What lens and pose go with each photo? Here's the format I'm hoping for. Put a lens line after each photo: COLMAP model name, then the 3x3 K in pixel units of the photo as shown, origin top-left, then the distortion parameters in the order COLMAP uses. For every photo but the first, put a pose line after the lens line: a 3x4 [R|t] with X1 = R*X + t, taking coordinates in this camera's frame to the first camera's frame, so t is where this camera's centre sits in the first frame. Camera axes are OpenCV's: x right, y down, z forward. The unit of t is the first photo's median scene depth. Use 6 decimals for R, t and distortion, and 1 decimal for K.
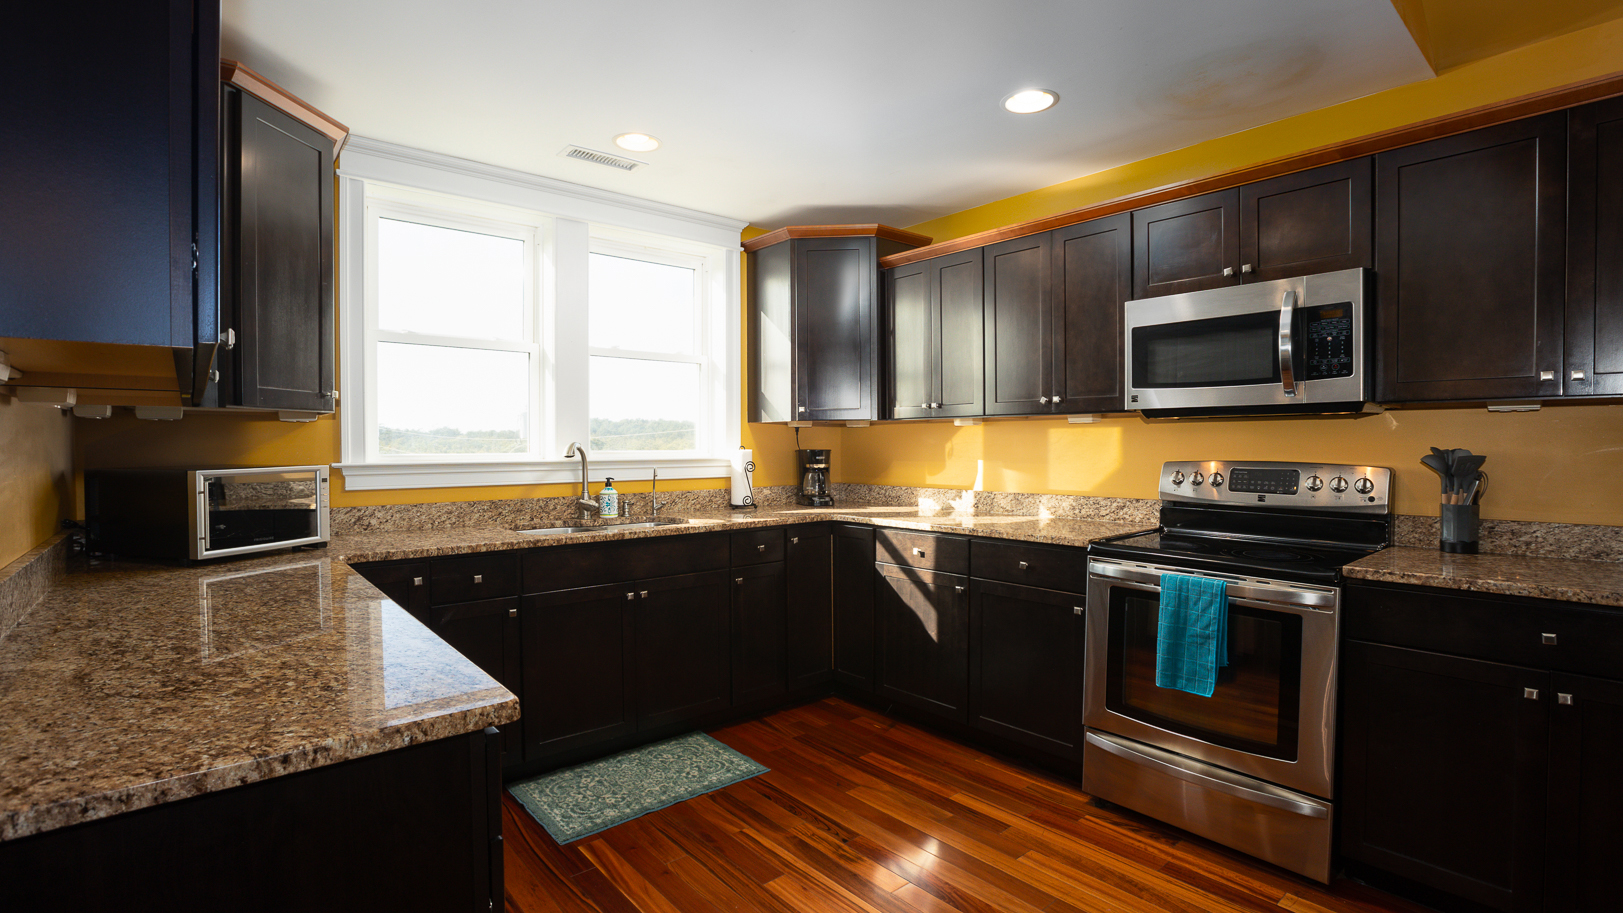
lens RADIAL K [[755.1, 0, 812.2], [0, 755.1, 449.0], [0, 0, 1]] dist [-0.009488, 0.000085]
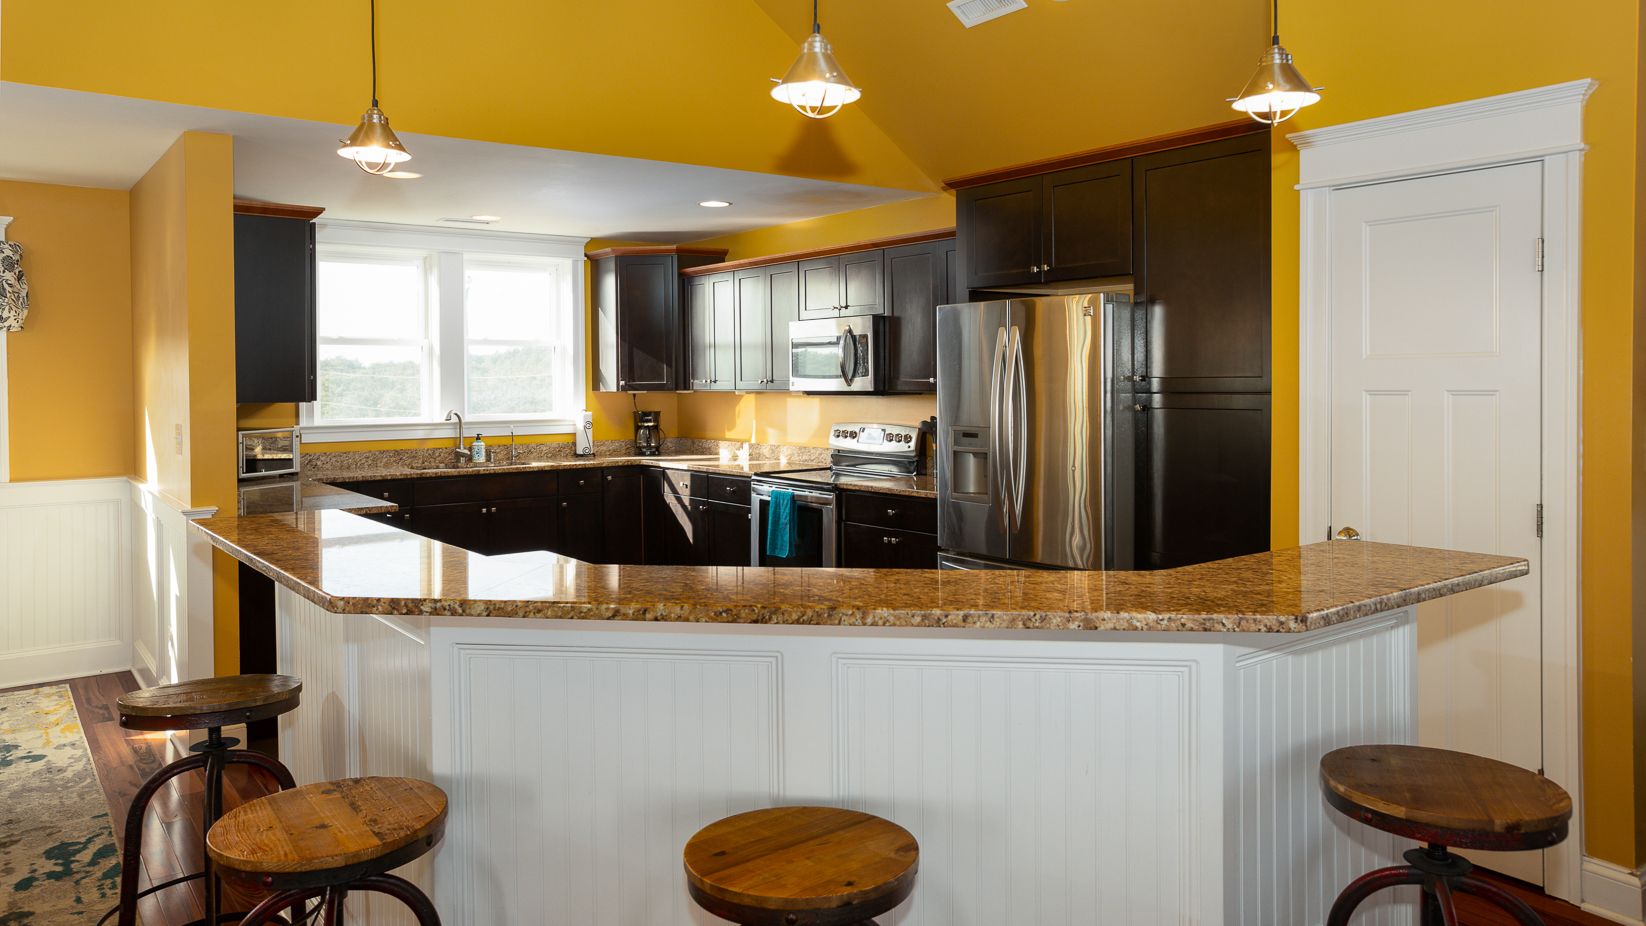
lens RADIAL K [[1206.2, 0, 831.8], [0, 1206.2, 390.2], [0, 0, 1]] dist [0.066206, 0.010724]
pose [[0.997503, -0.002511, -0.070575, 0.553258], [0.002929, 0.999979, 0.005814, -0.054952], [0.070559, -0.006006, 0.997490, -1.223076]]
